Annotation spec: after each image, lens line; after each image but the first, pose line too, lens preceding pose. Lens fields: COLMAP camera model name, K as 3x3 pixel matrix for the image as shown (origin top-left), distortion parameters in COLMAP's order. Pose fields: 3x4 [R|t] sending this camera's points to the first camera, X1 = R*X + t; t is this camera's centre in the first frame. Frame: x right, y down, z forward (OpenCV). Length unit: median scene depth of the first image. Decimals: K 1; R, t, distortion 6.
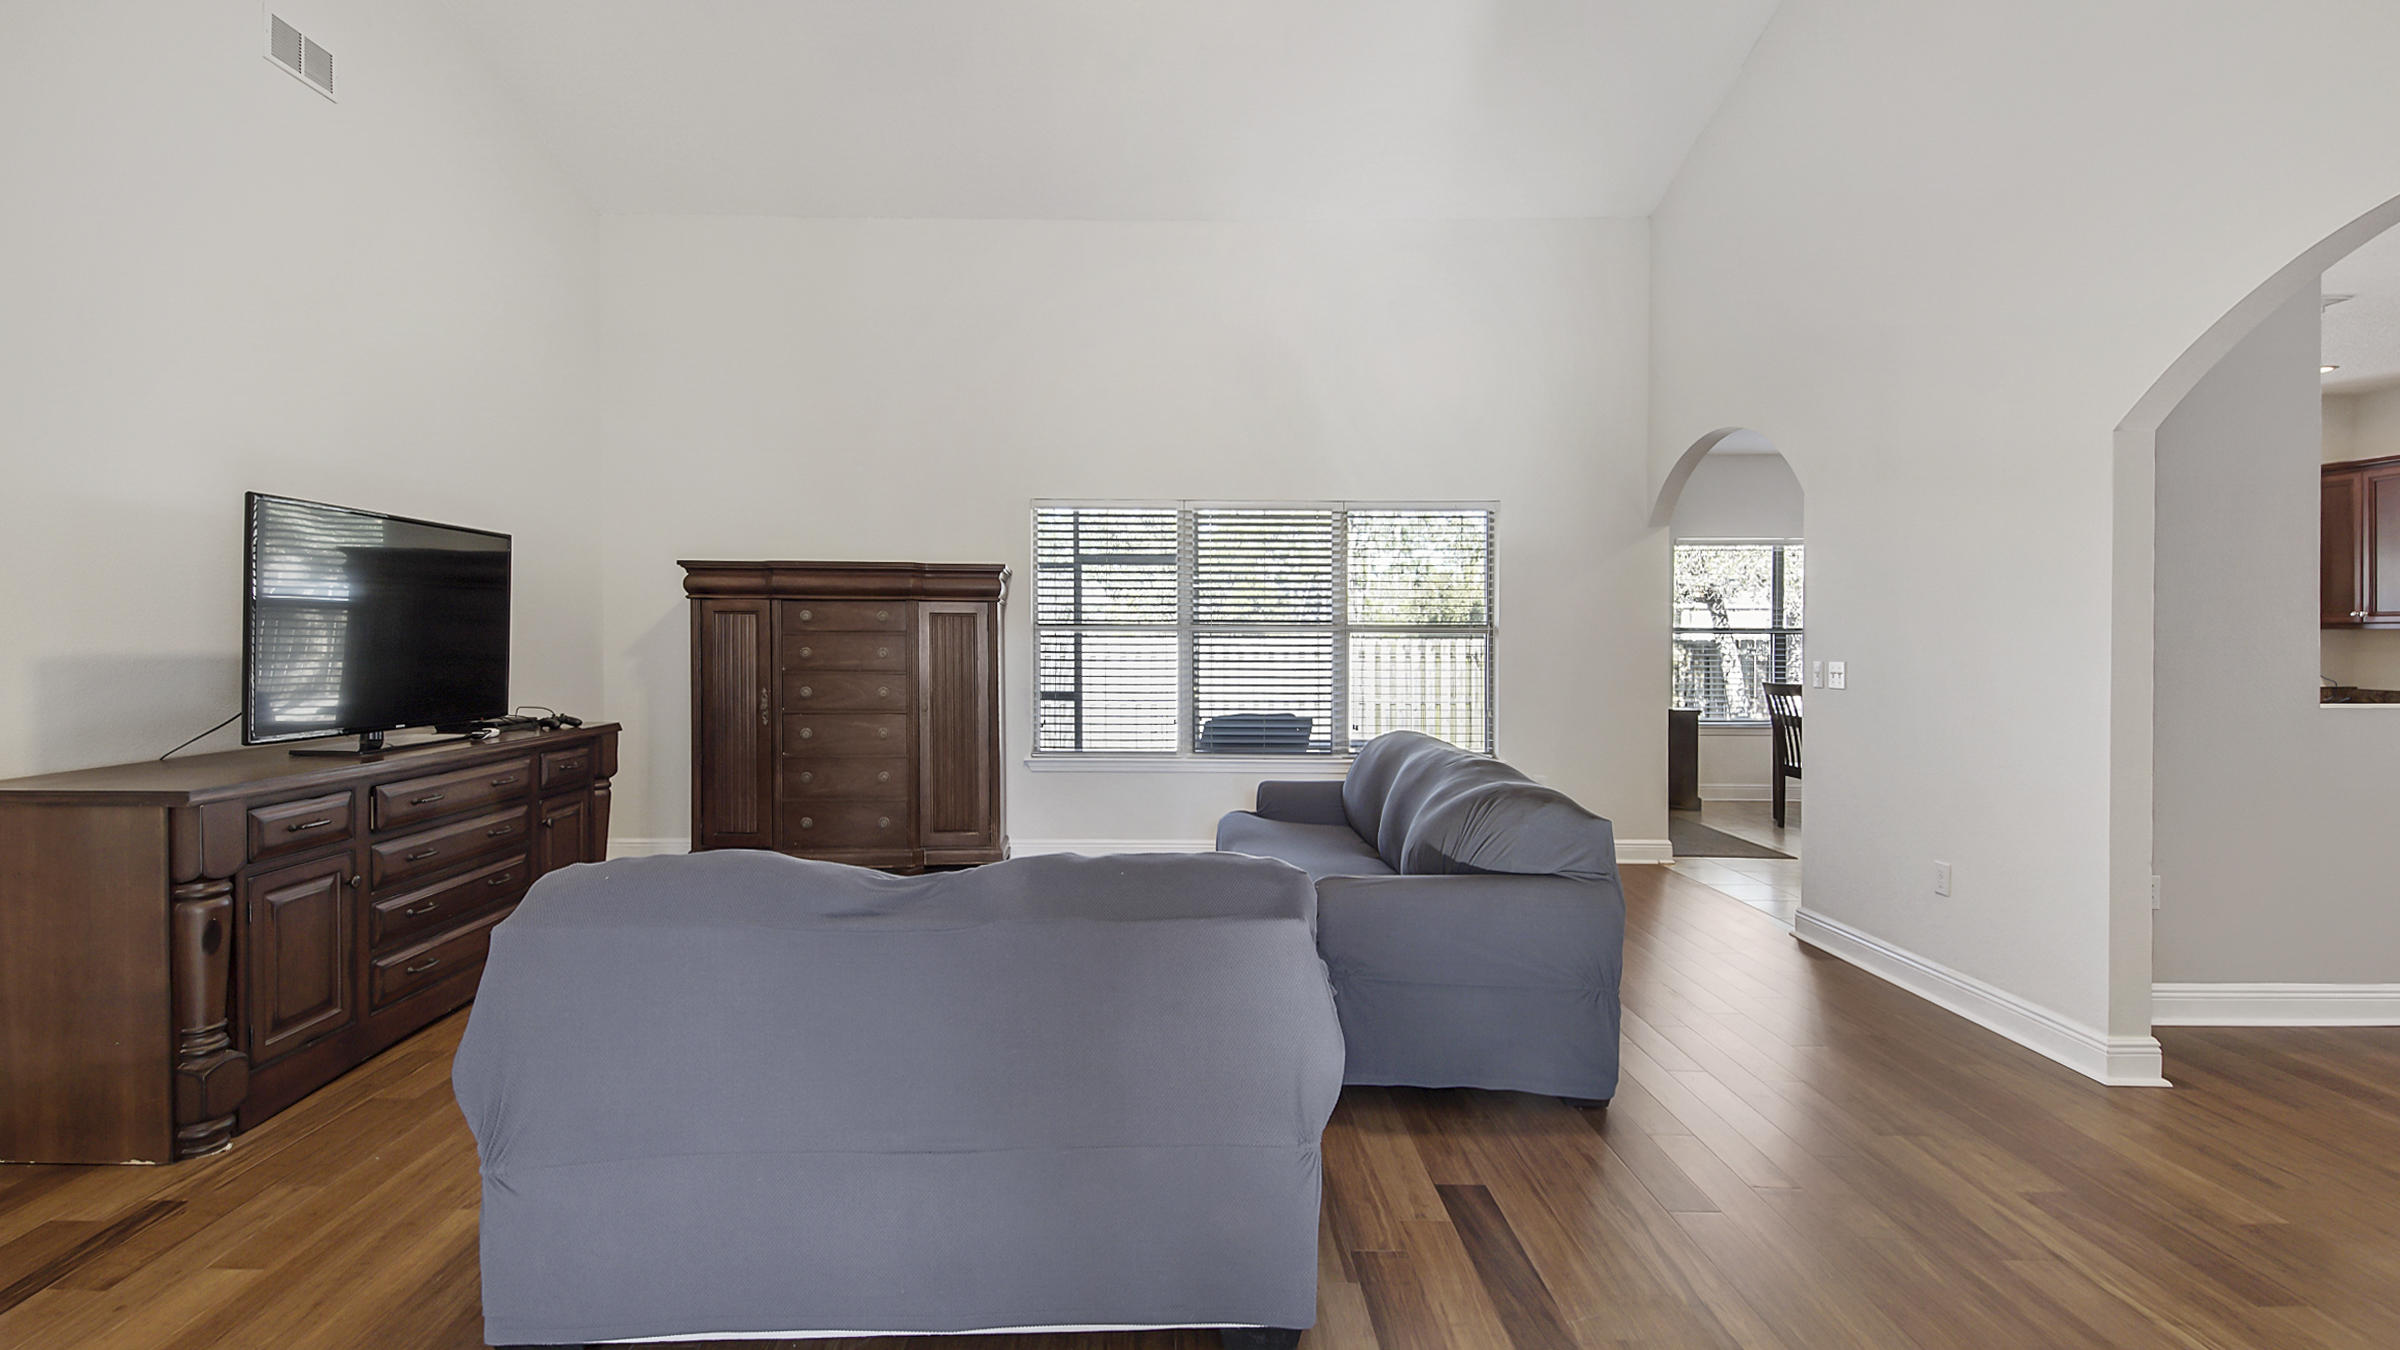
lens RADIAL K [[1050.4, 0, 1198.8], [0, 1050.4, 644.0], [0, 0, 1]] dist [0.042136, -0.023299]
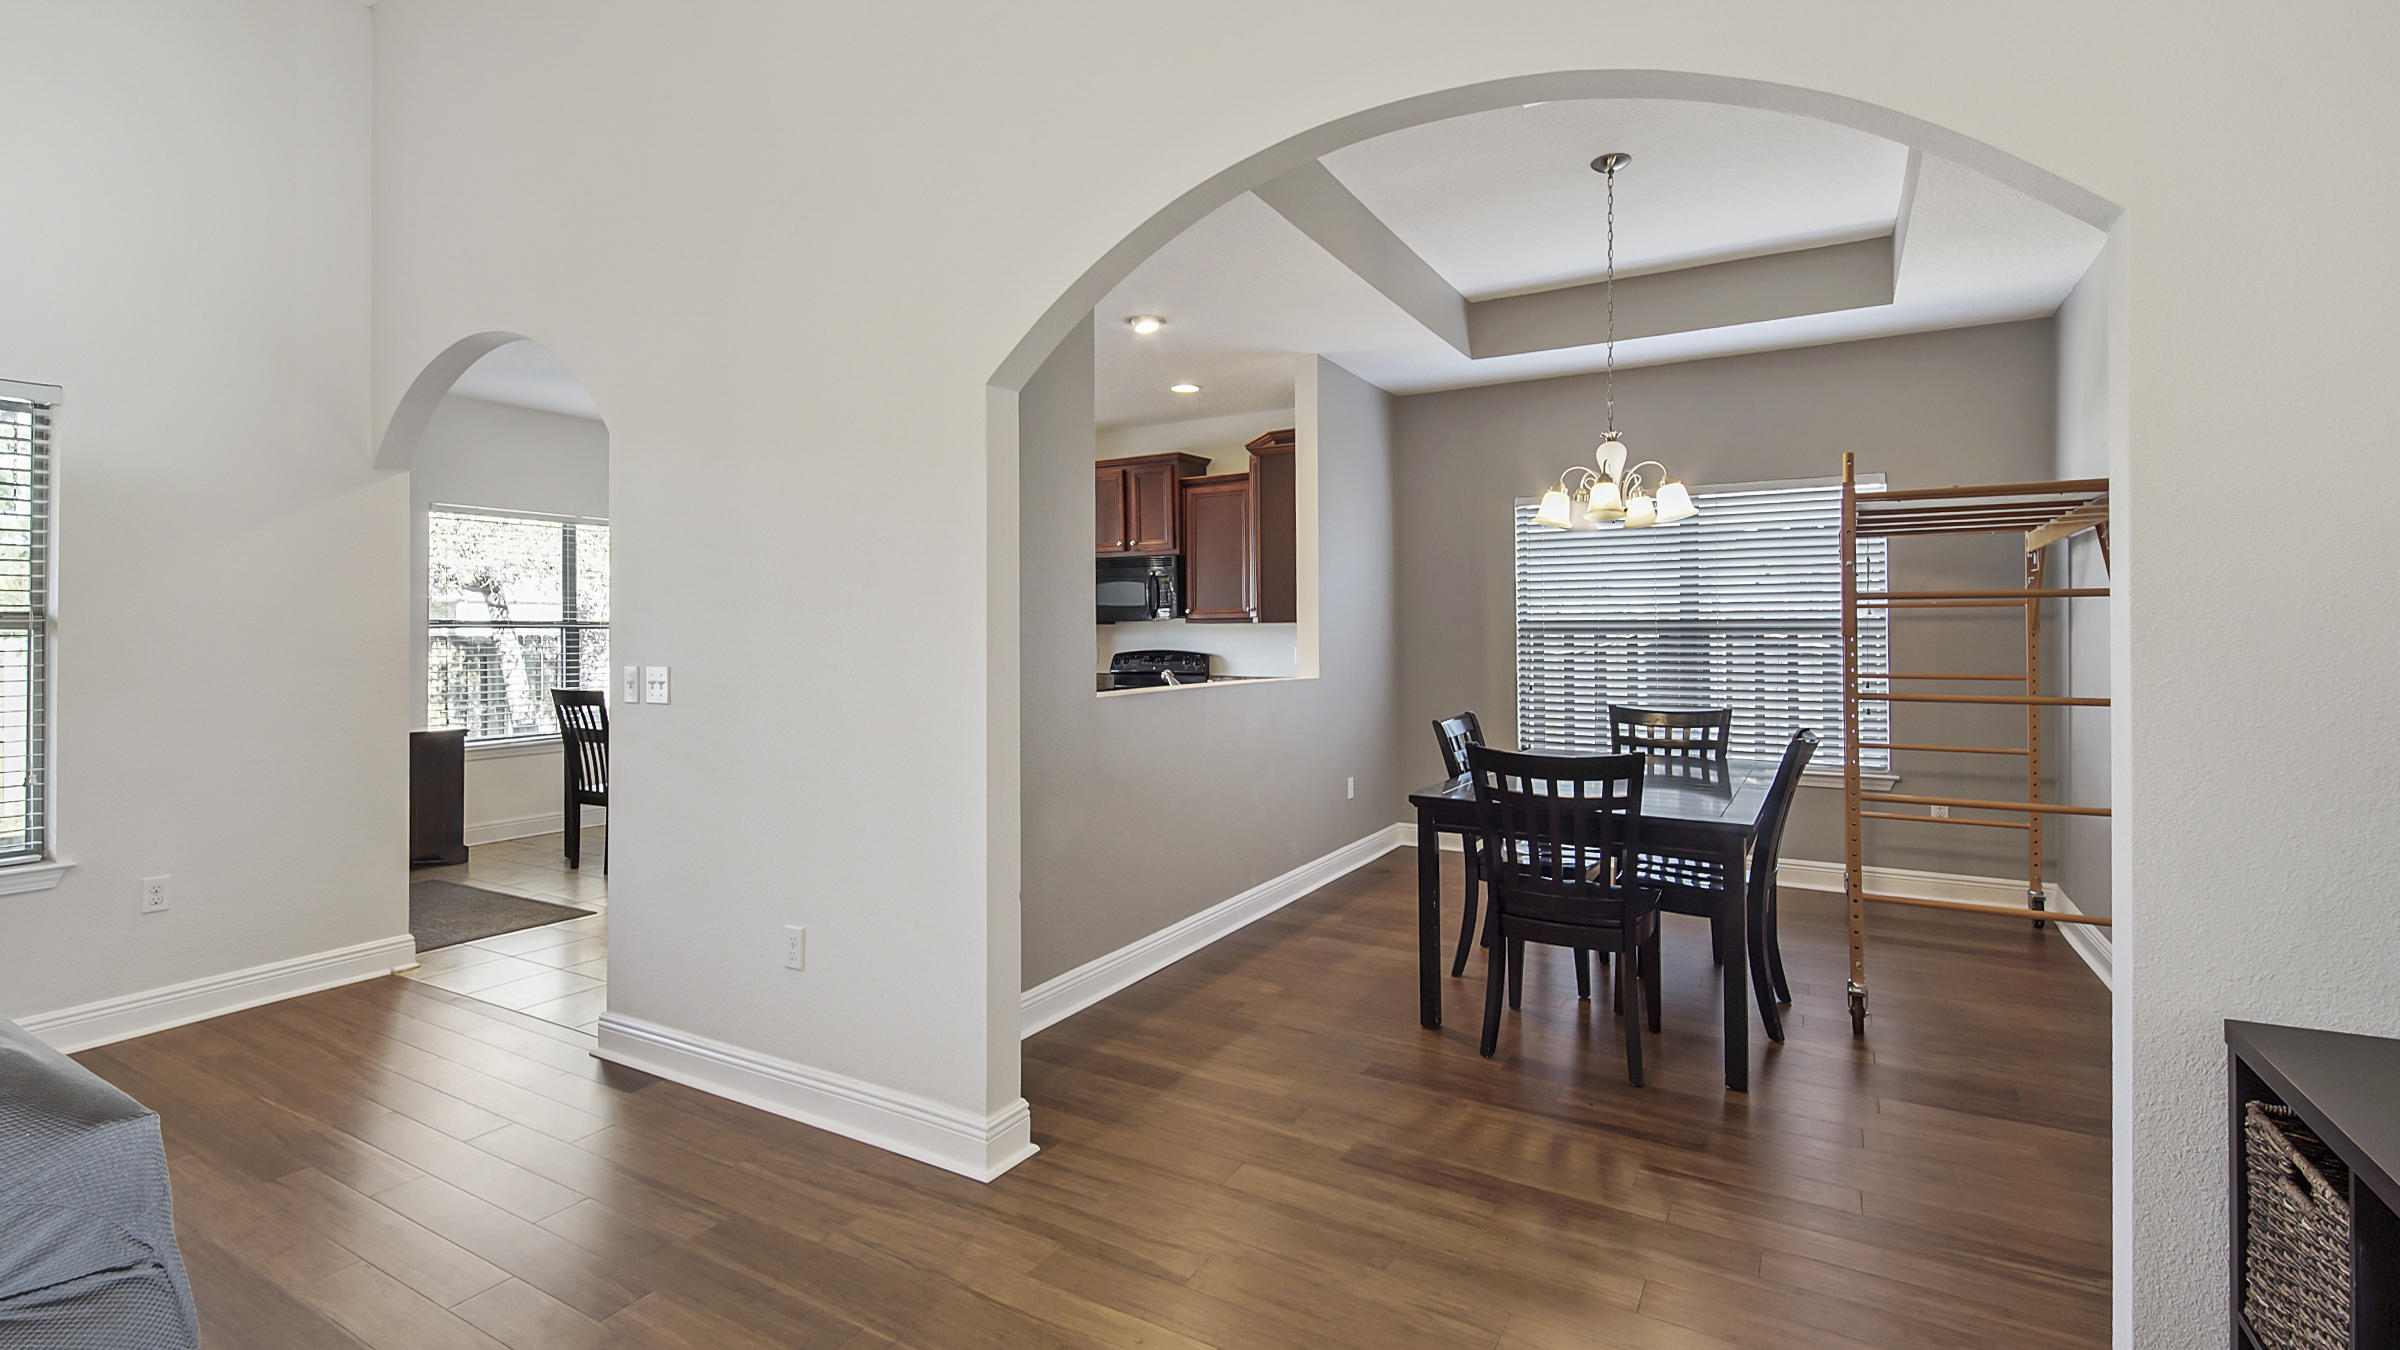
lens RADIAL K [[1058.8, 0, 1208.2], [0, 1058.8, 622.1], [0, 0, 1]] dist [0.033884, -0.023743]
pose [[0.506103, 0.003287, 0.862467, 0.083980], [0.009972, 0.999904, -0.009663, -0.001462], [-0.862415, 0.013491, 0.506022, 0.158846]]
